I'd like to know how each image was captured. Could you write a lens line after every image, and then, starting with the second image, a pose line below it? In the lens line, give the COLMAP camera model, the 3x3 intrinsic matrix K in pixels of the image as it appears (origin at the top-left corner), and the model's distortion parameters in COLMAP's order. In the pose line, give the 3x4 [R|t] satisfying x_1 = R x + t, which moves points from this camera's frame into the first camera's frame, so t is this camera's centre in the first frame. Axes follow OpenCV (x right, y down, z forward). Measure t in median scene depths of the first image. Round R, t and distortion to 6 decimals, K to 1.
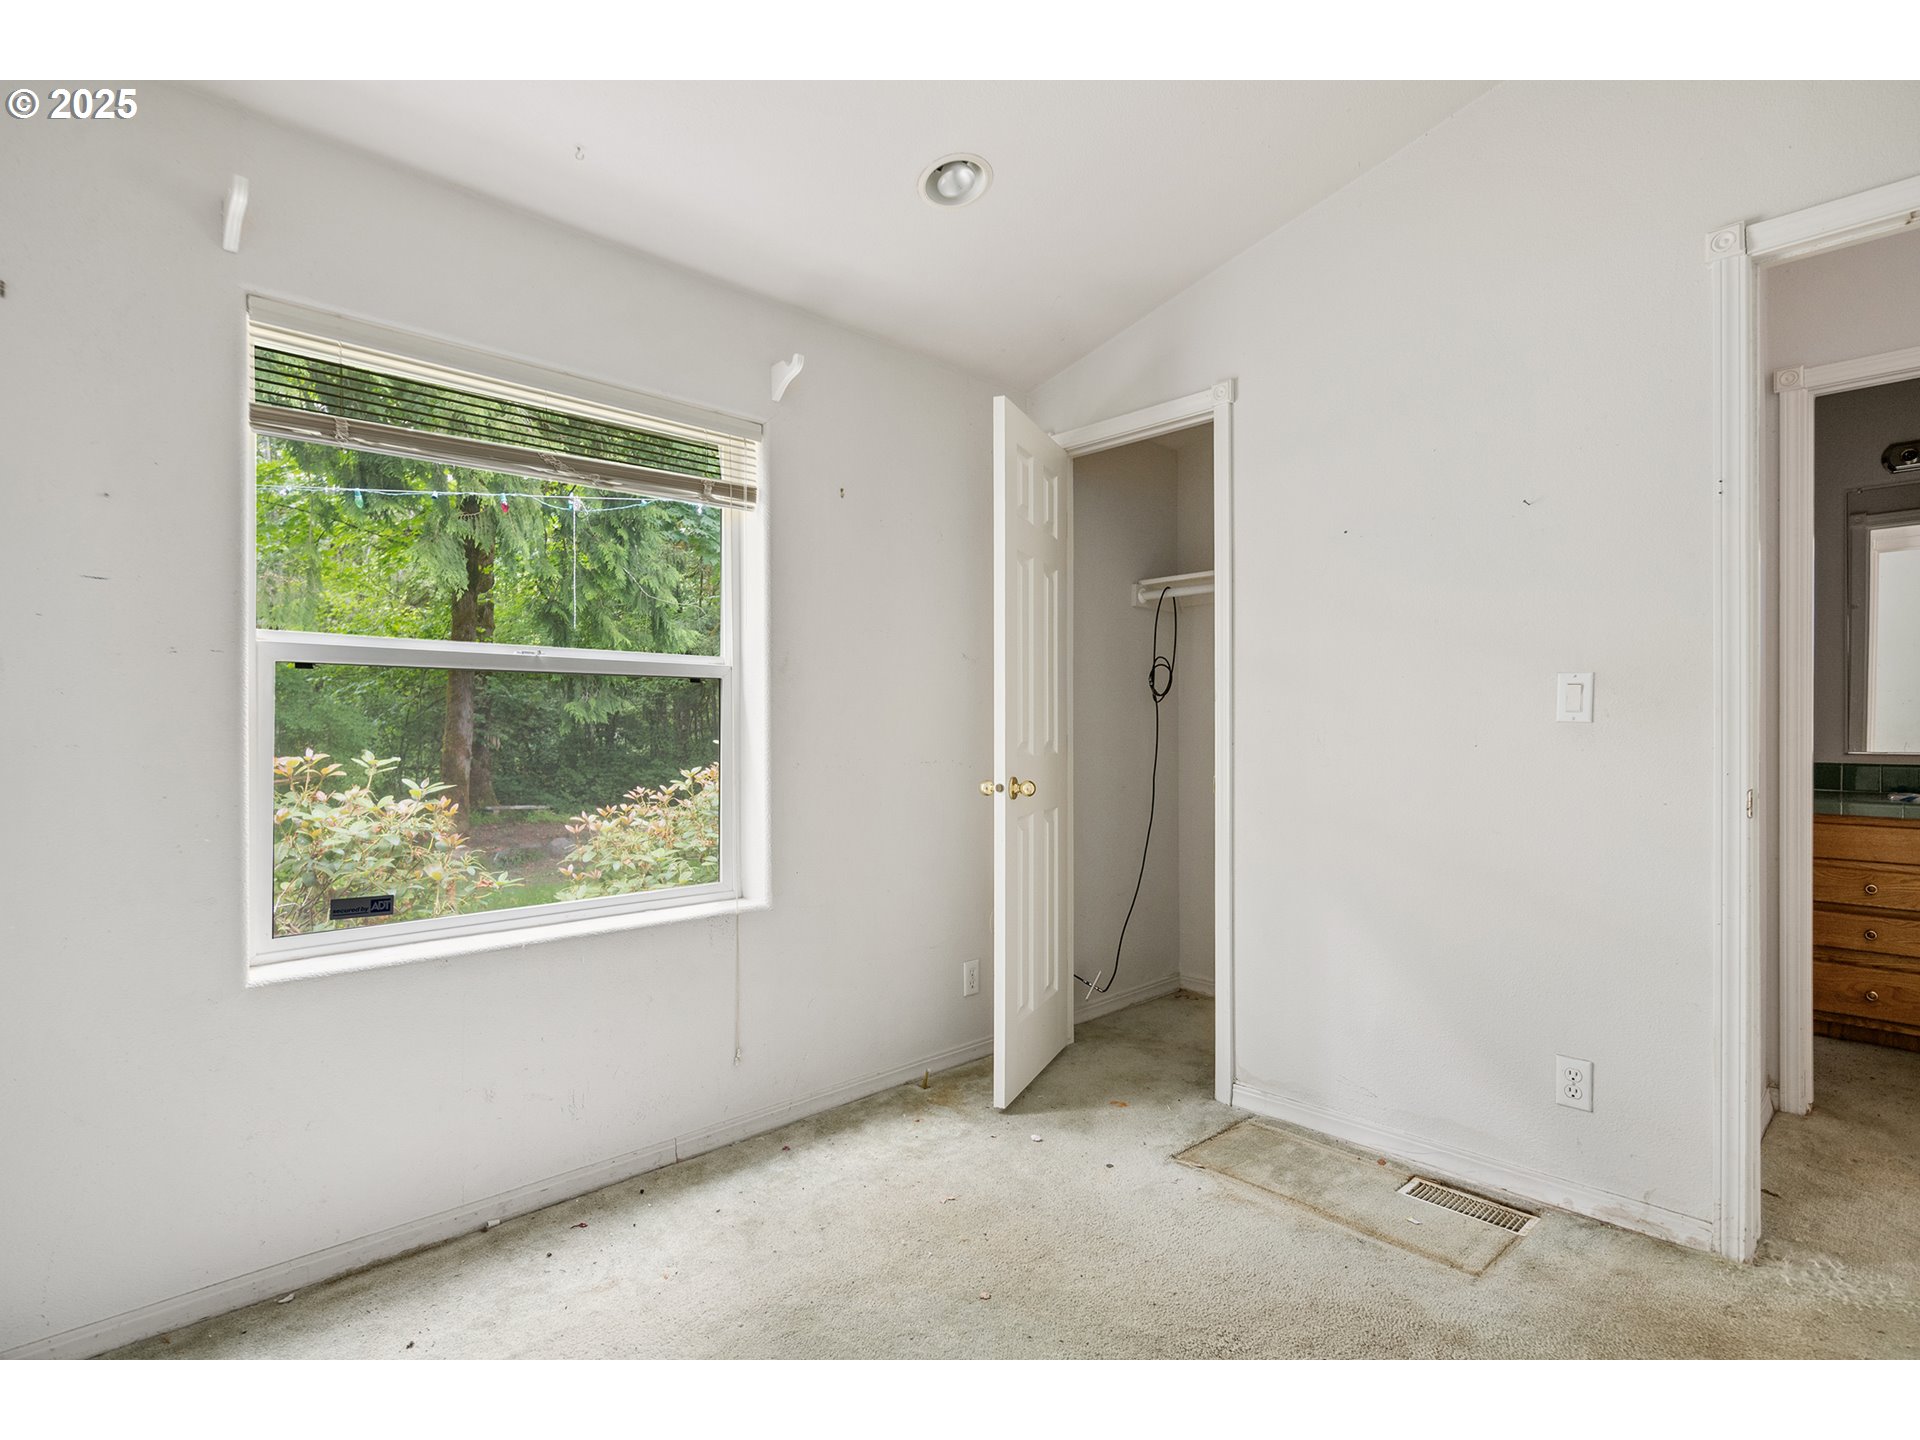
lens RADIAL K [[955.0, 0, 957.8], [0, 955.0, 730.9], [0, 0, 1]] dist [0.000224, 0.000182]
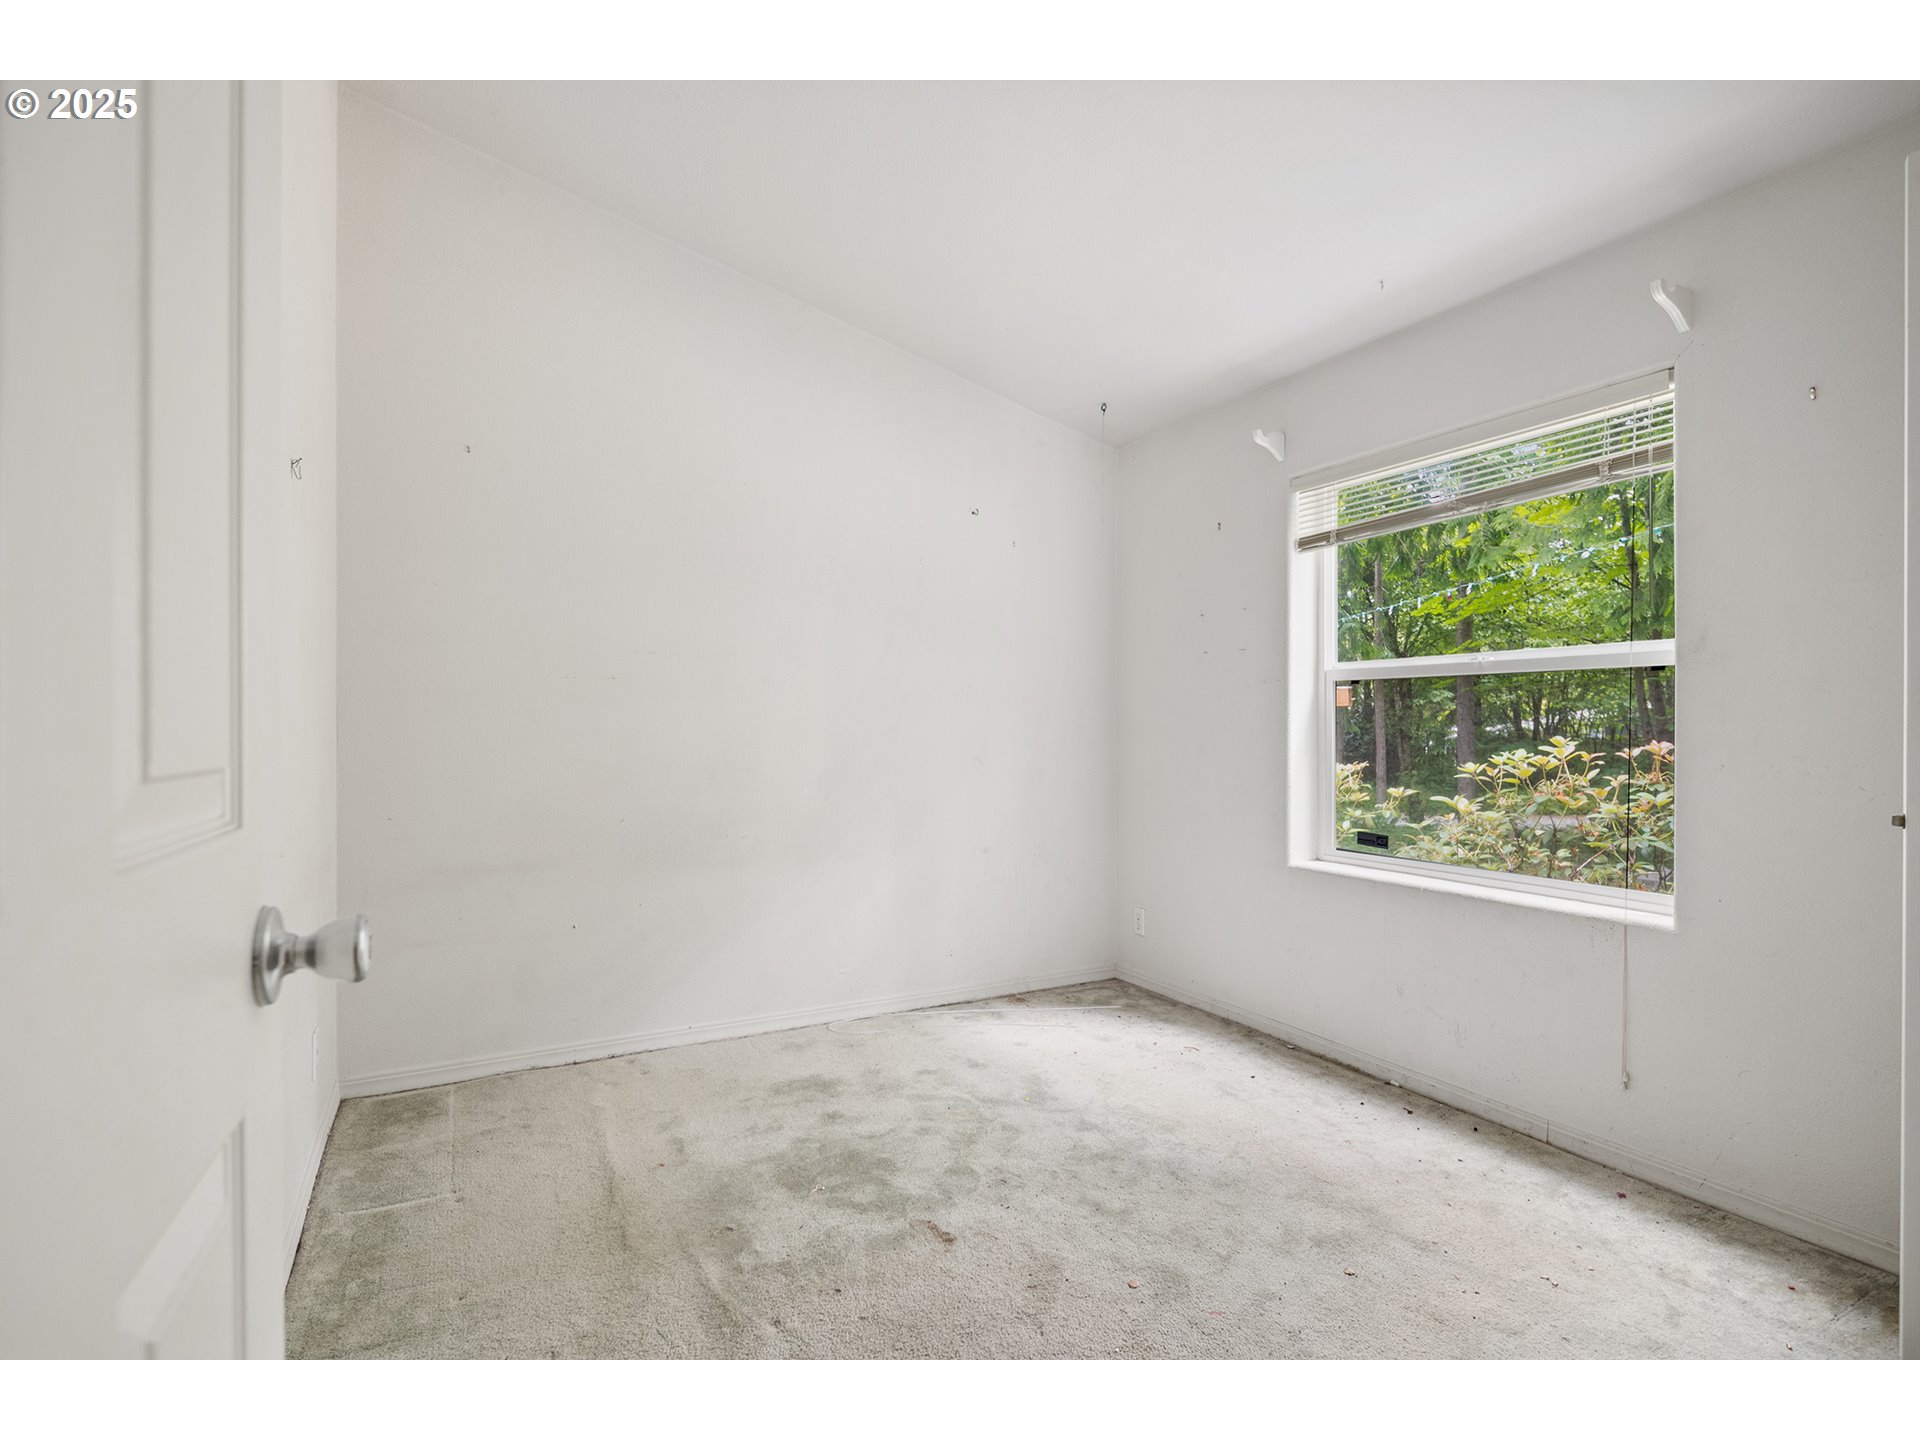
lens RADIAL K [[955.0, 0, 957.8], [0, 955.0, 730.9], [0, 0, 1]] dist [0.000224, 0.000182]
pose [[-0.266807, 0.007115, -0.963724, 0.972198], [-0.004347, 0.999954, 0.008586, 0.001490], [0.963740, 0.006481, -0.266764, 0.740623]]
